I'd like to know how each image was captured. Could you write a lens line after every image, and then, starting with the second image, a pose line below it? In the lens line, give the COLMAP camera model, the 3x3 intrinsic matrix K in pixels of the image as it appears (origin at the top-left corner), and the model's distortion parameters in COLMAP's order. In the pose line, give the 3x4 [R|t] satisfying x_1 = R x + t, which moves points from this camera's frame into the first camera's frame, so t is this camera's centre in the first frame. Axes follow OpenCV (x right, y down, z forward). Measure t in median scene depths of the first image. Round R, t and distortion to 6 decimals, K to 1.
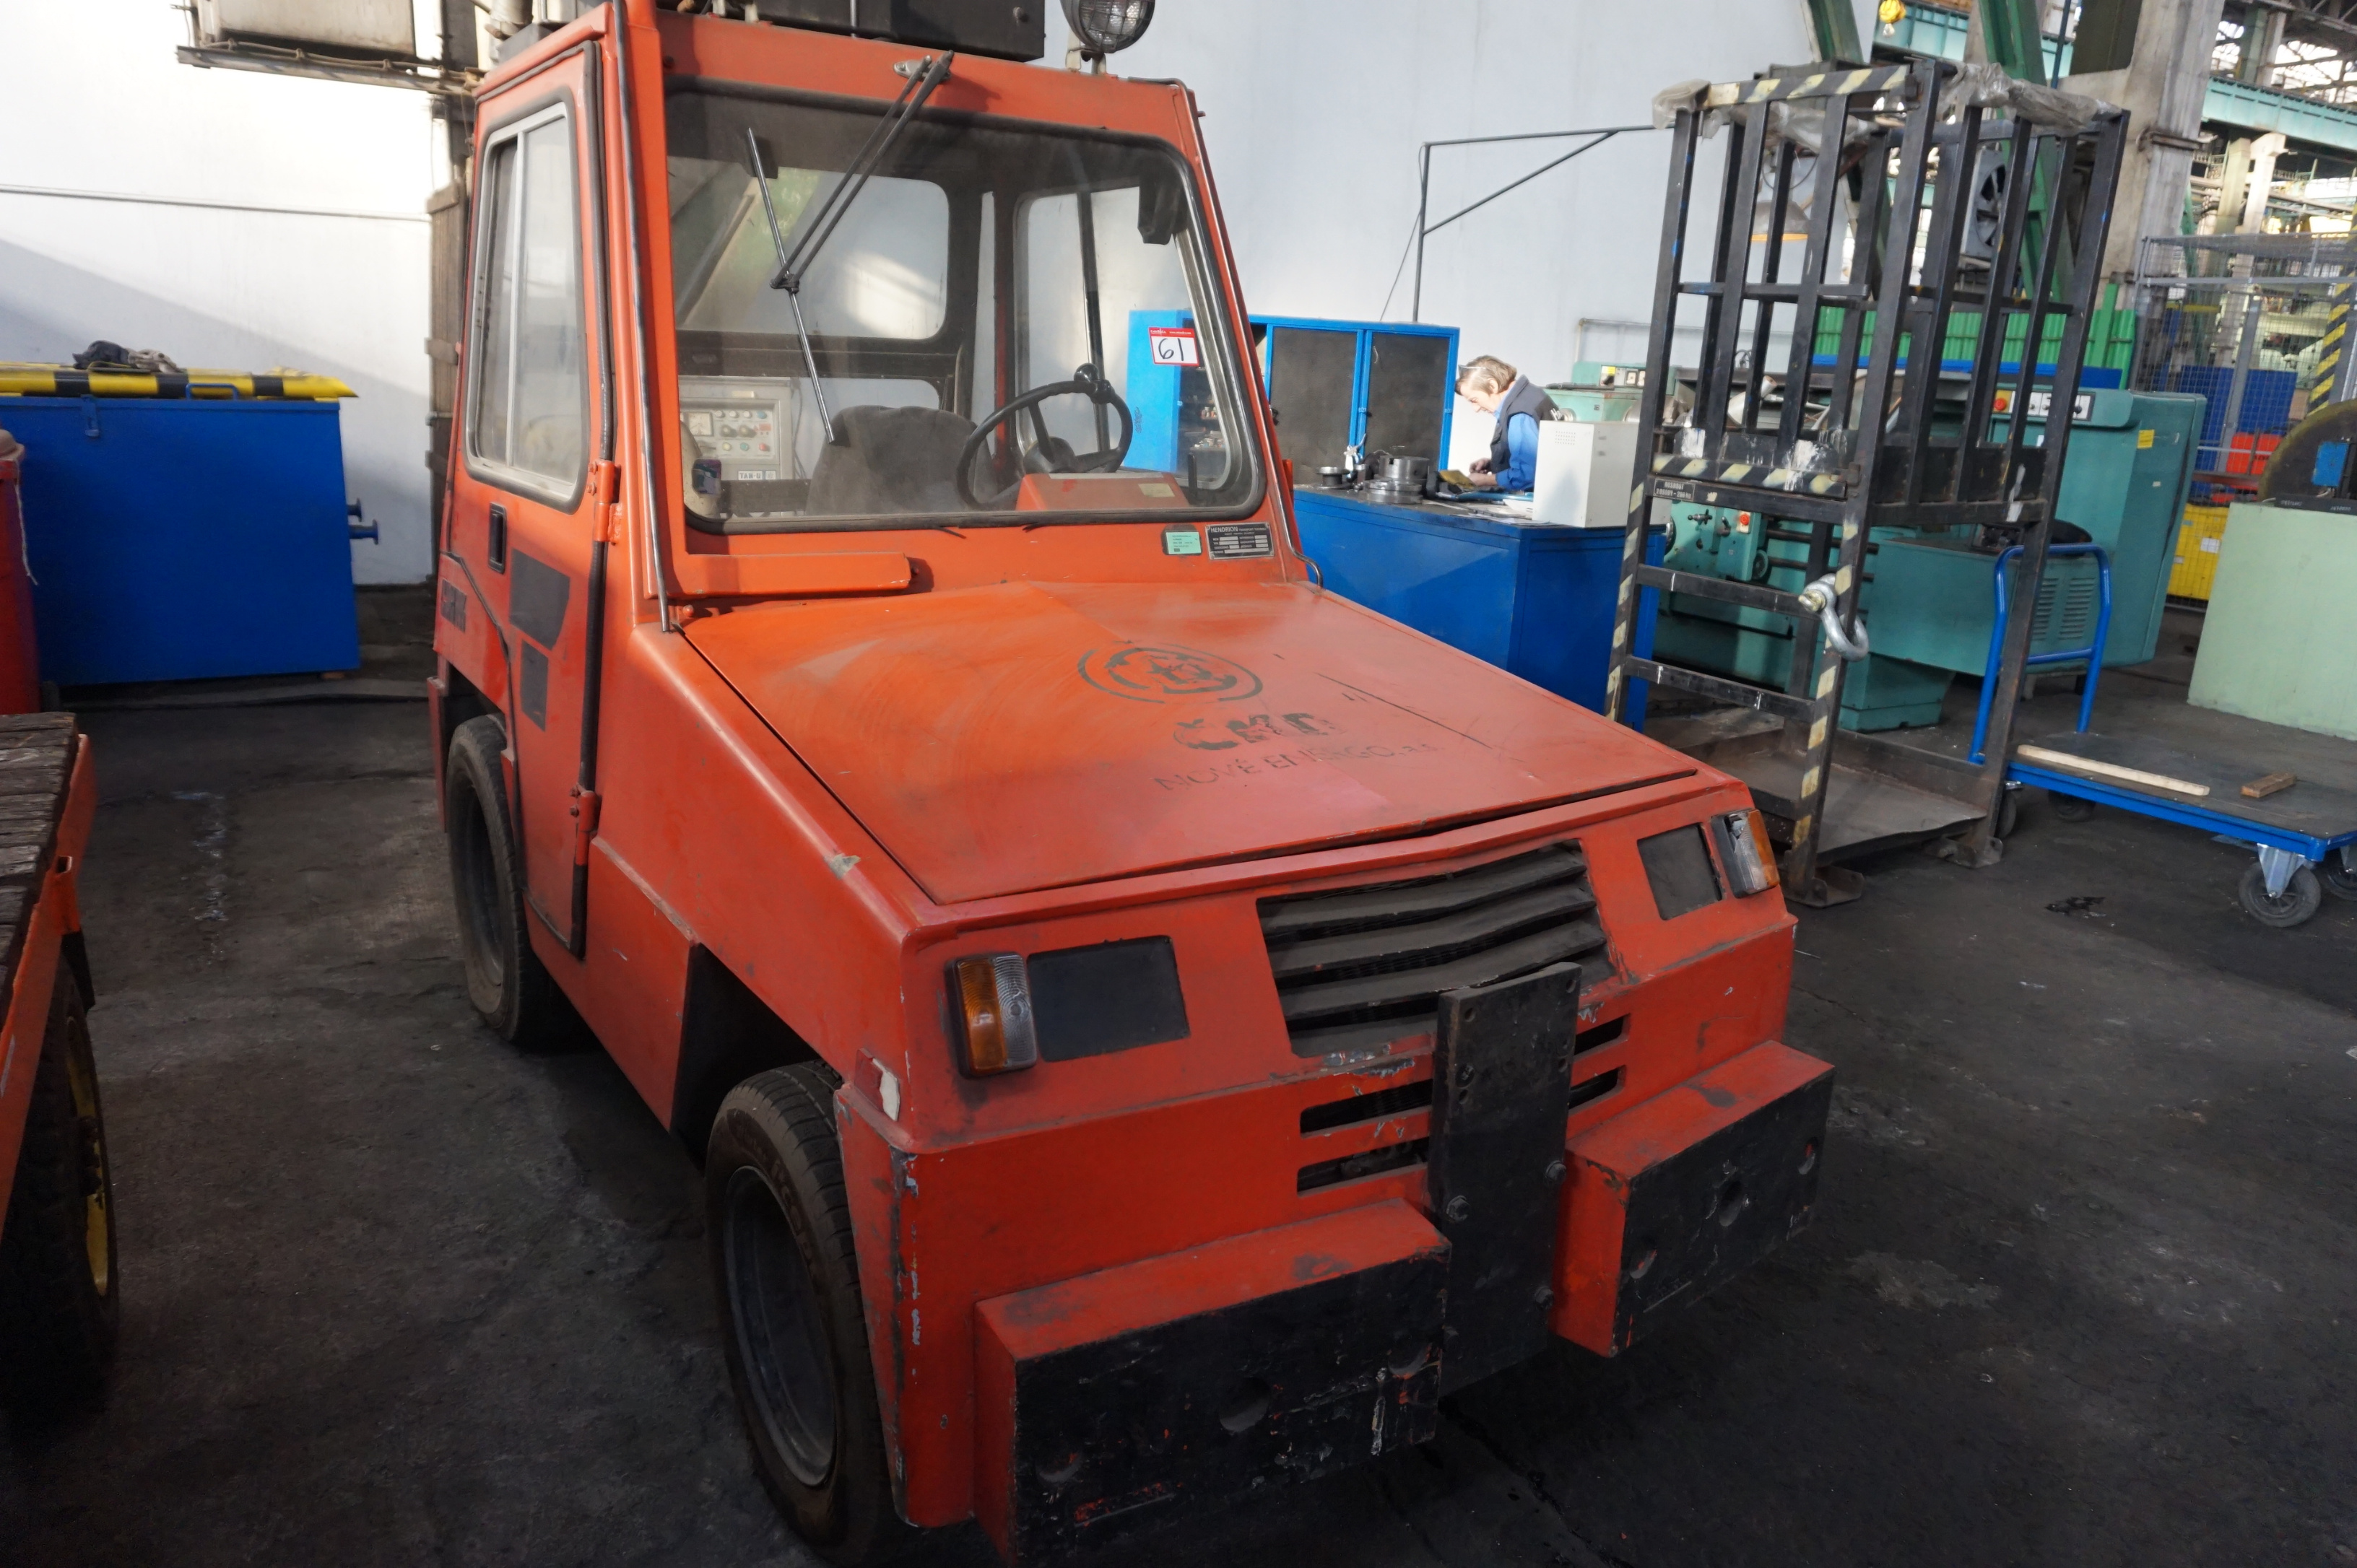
lens RADIAL K [[1593.7, 0, 1170.8], [0, 1593.7, 776.2], [0, 0, 1]] dist [-0.035127, 0.022251]
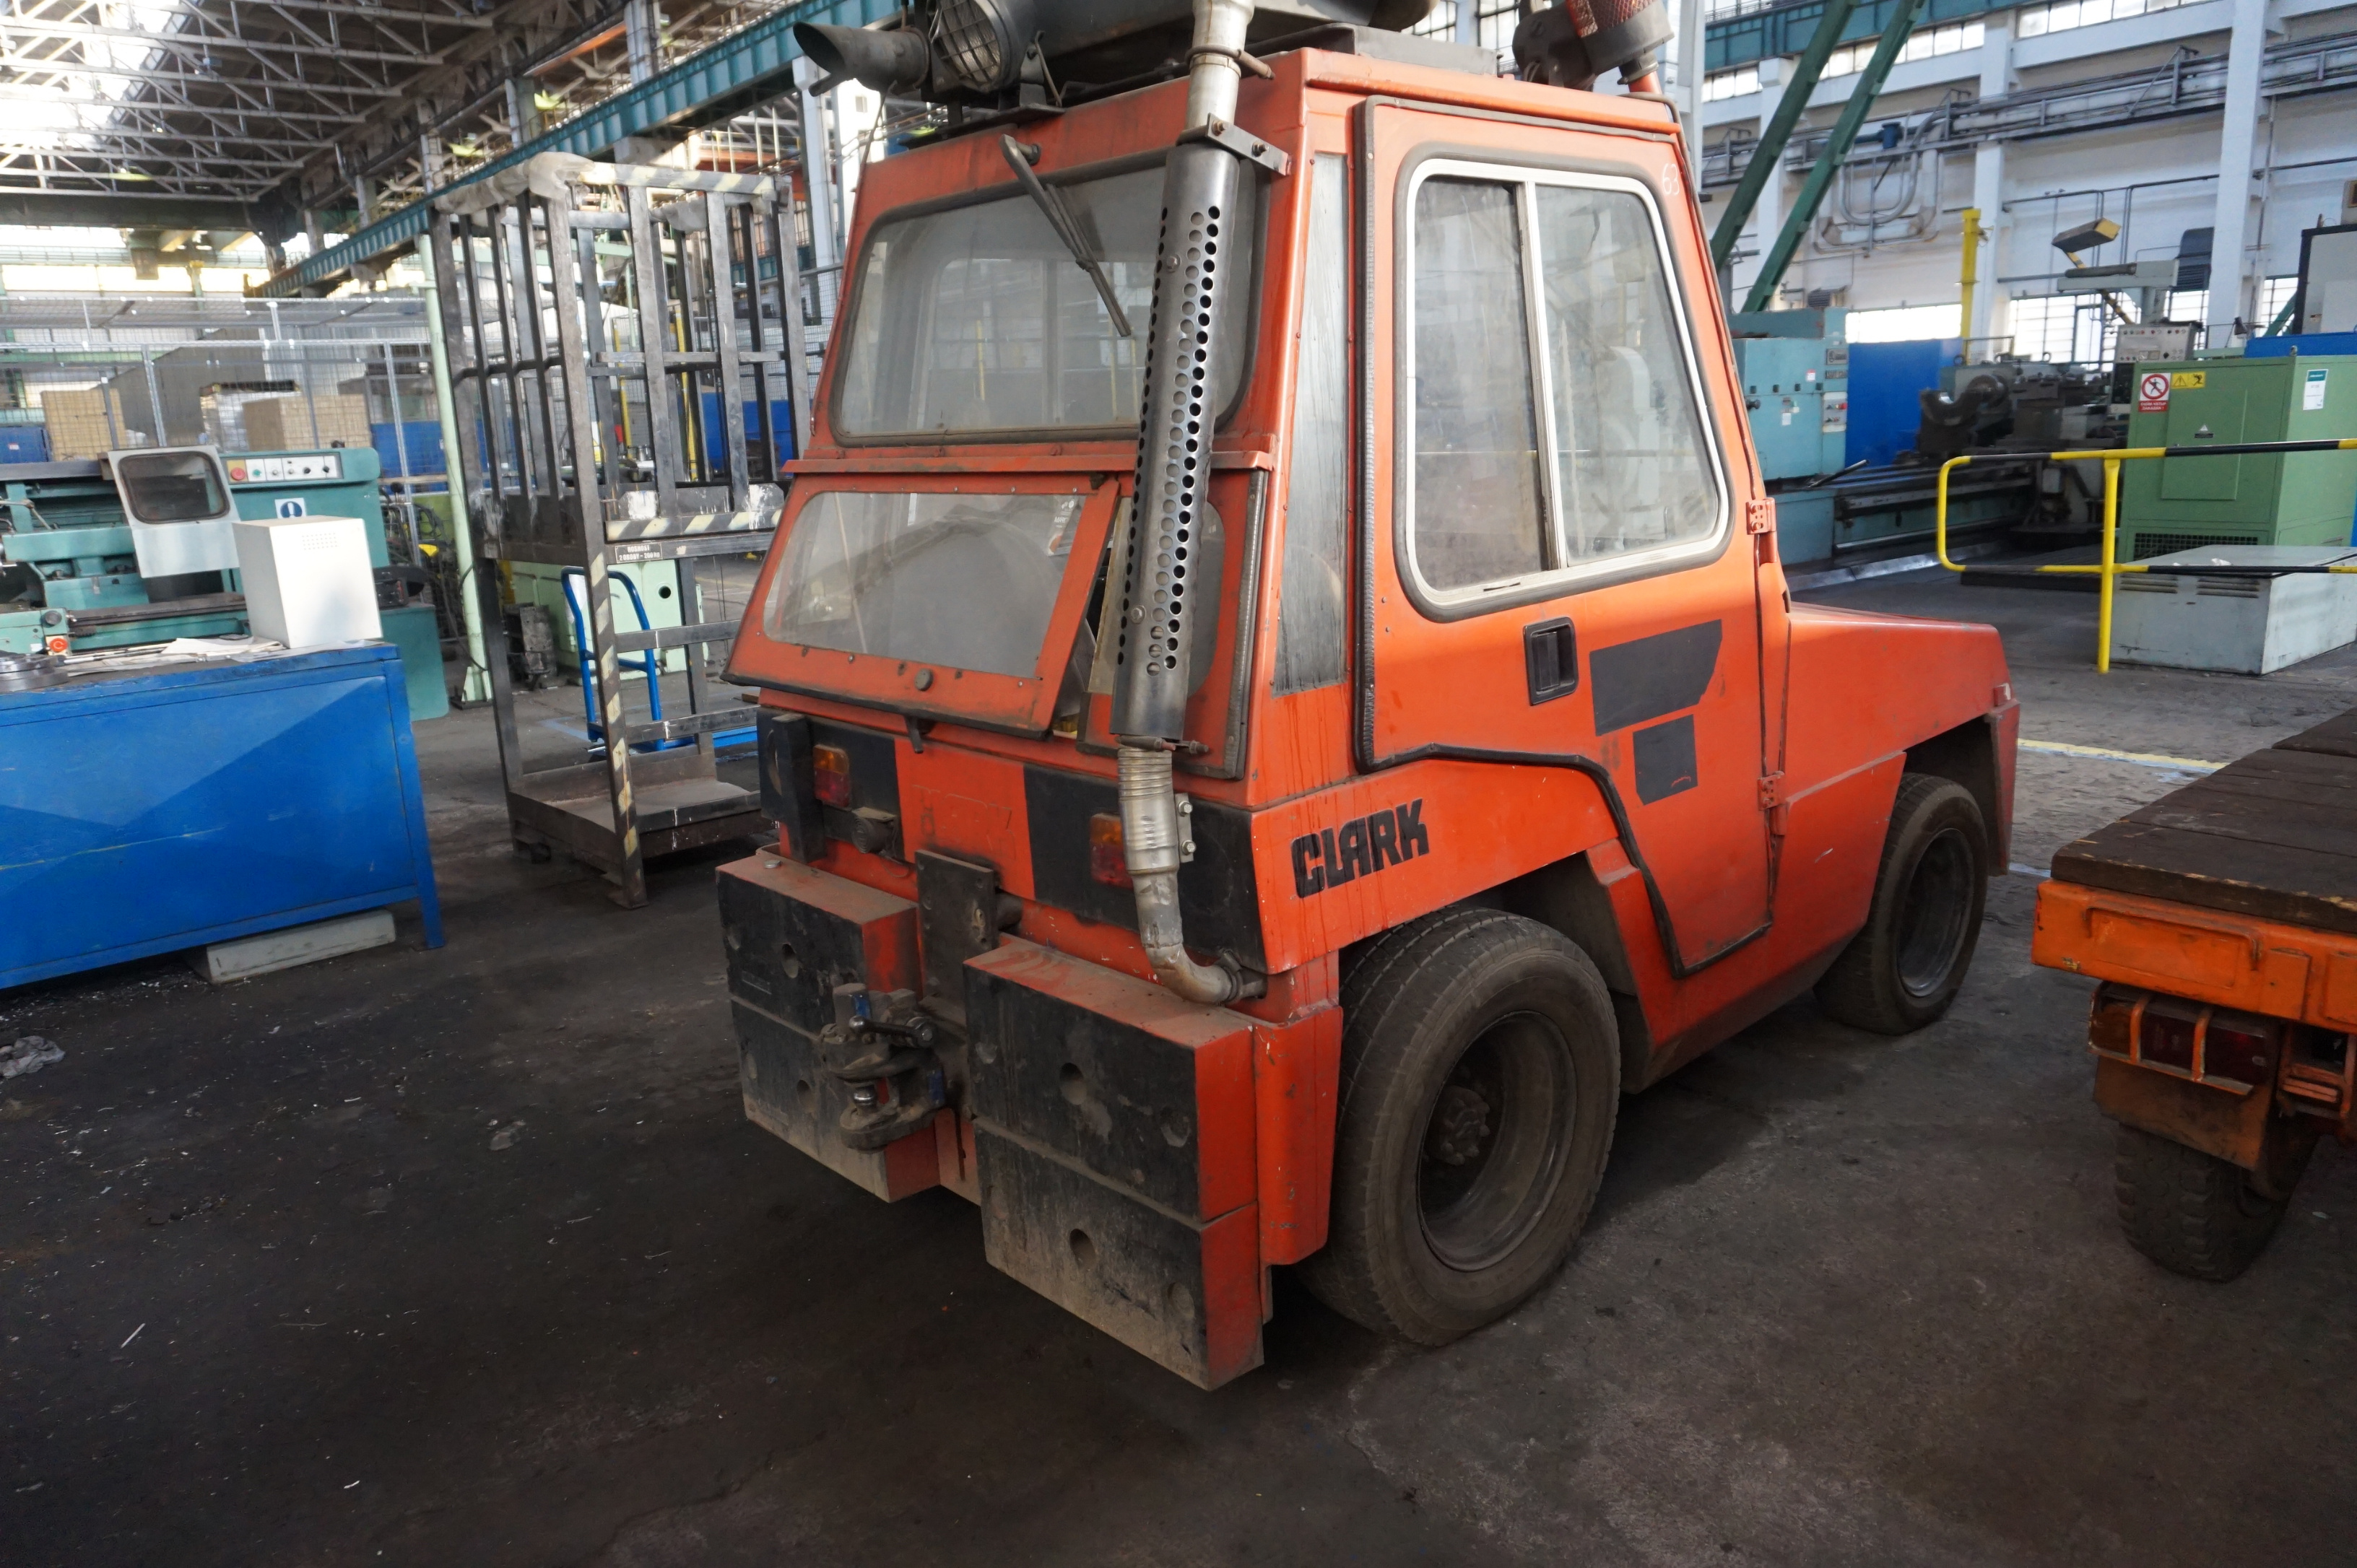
lens RADIAL K [[1593.7, 0, 1170.8], [0, 1593.7, 776.2], [0, 0, 1]] dist [-0.035127, 0.022251]
pose [[-0.156103, -0.258904, 0.953206, -0.835143], [0.292682, 0.909572, 0.294984, -0.277935], [-0.943382, 0.325034, -0.066210, 0.873770]]
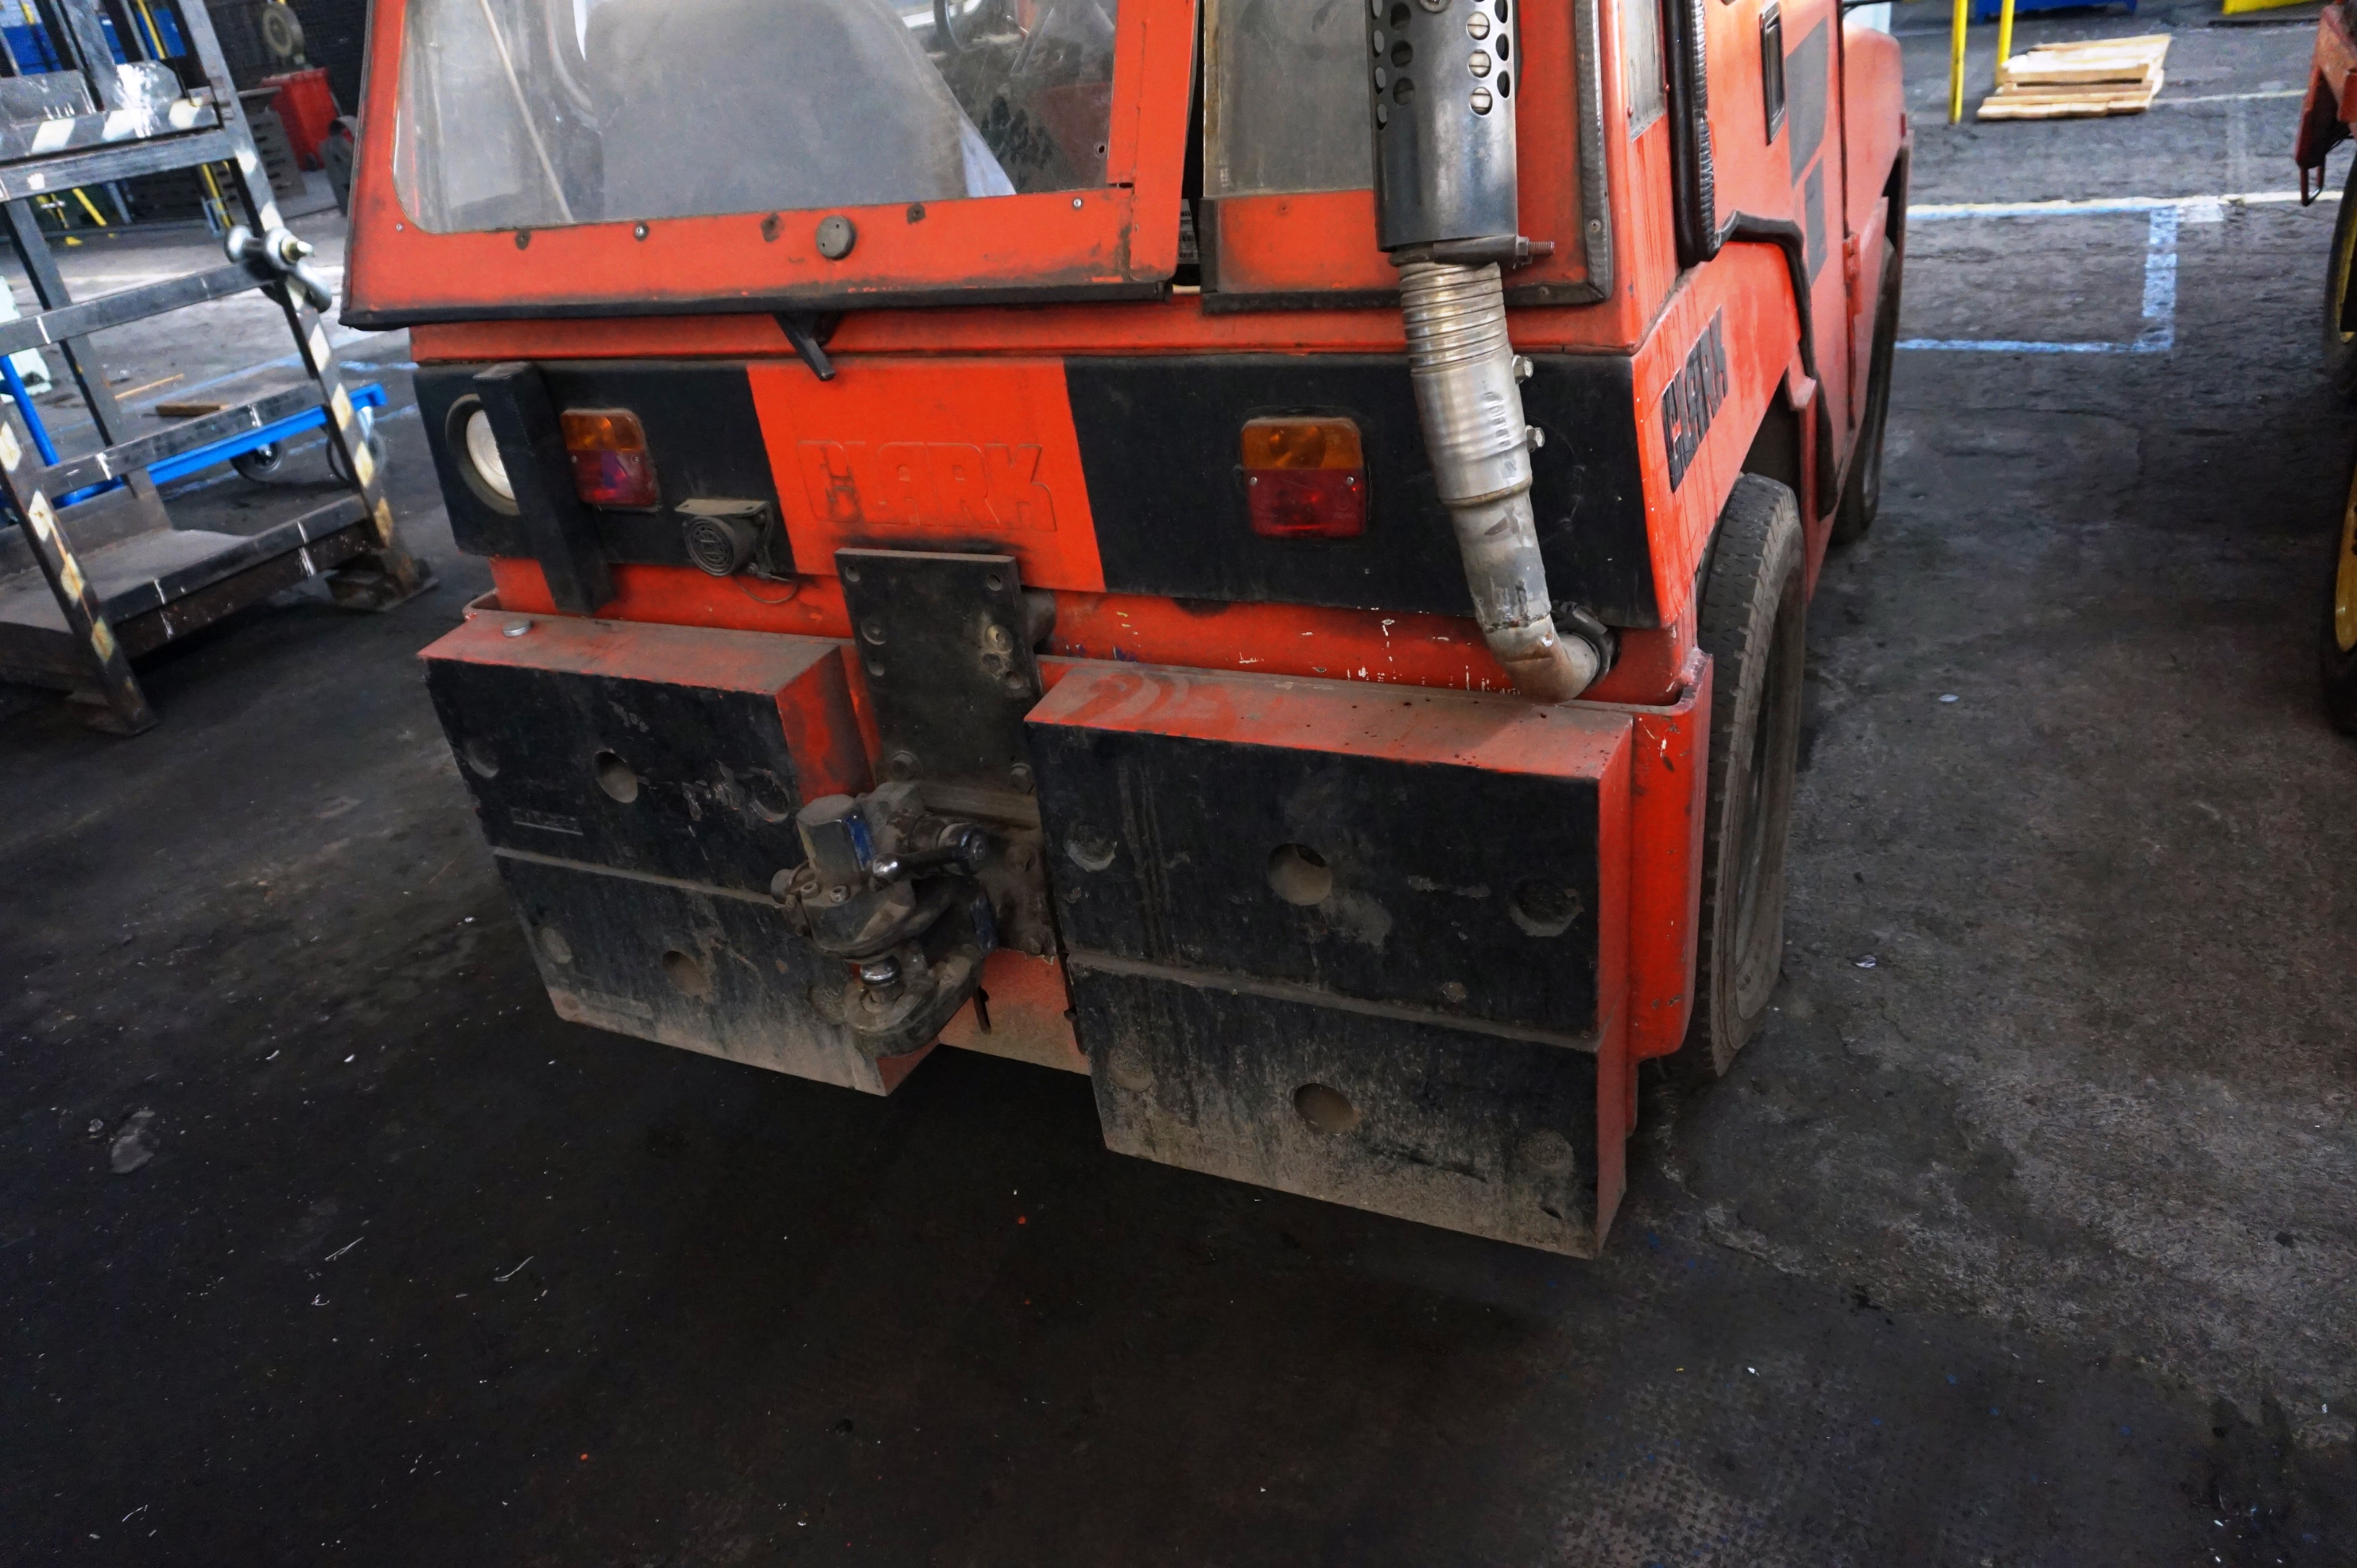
lens RADIAL K [[1593.7, 0, 1170.8], [0, 1593.7, 776.2], [0, 0, 1]] dist [-0.035127, 0.022251]
pose [[-0.509466, -0.394262, 0.764854, -0.574790], [0.322876, 0.736326, 0.594622, -0.251753], [-0.797619, 0.549893, -0.247835, 0.992484]]
